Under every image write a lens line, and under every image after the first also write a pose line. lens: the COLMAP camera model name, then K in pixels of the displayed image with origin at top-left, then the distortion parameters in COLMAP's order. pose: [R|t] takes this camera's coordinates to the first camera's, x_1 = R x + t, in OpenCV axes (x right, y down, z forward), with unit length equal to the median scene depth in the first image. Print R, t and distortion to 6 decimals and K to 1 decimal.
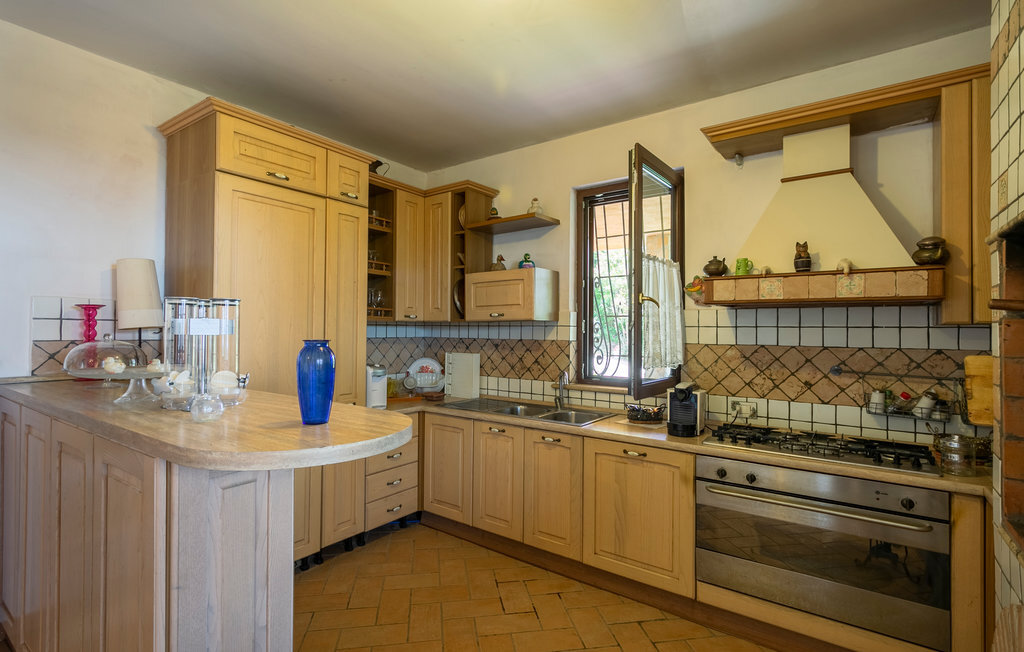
lens RADIAL K [[486.4, 0, 509.2], [0, 486.4, 325.2], [0, 0, 1]] dist [0.000659, 0.001928]
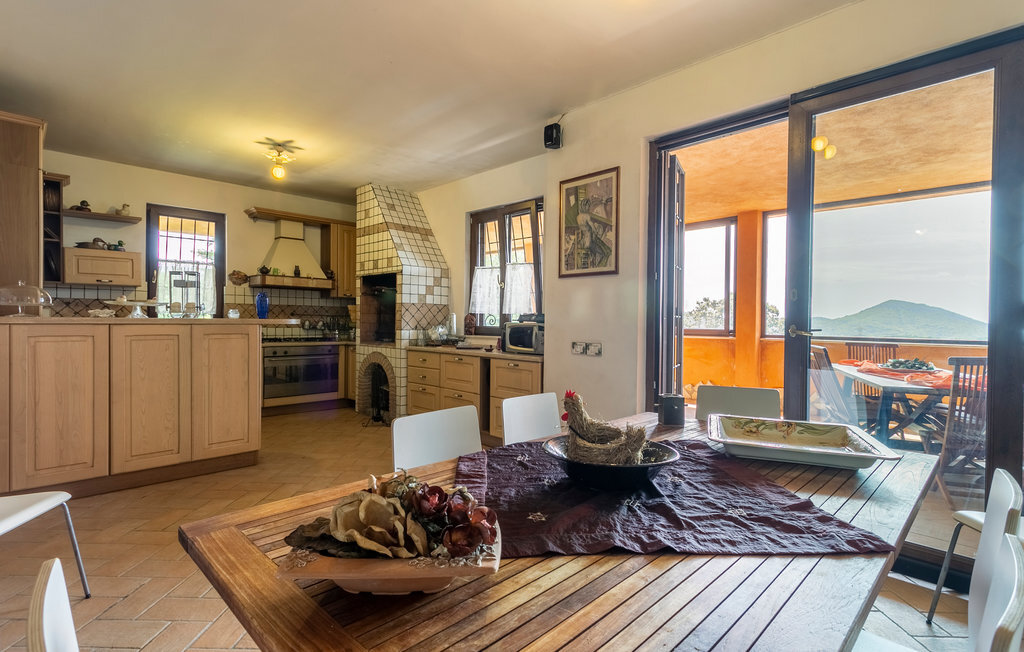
lens RADIAL K [[486.4, 0, 509.2], [0, 486.4, 325.2], [0, 0, 1]] dist [0.000659, 0.001928]
pose [[0.167290, -0.014835, 0.985796, -1.796951], [-0.019839, 0.999634, 0.018410, 0.085966], [-0.985708, -0.022637, 0.166934, -0.604113]]
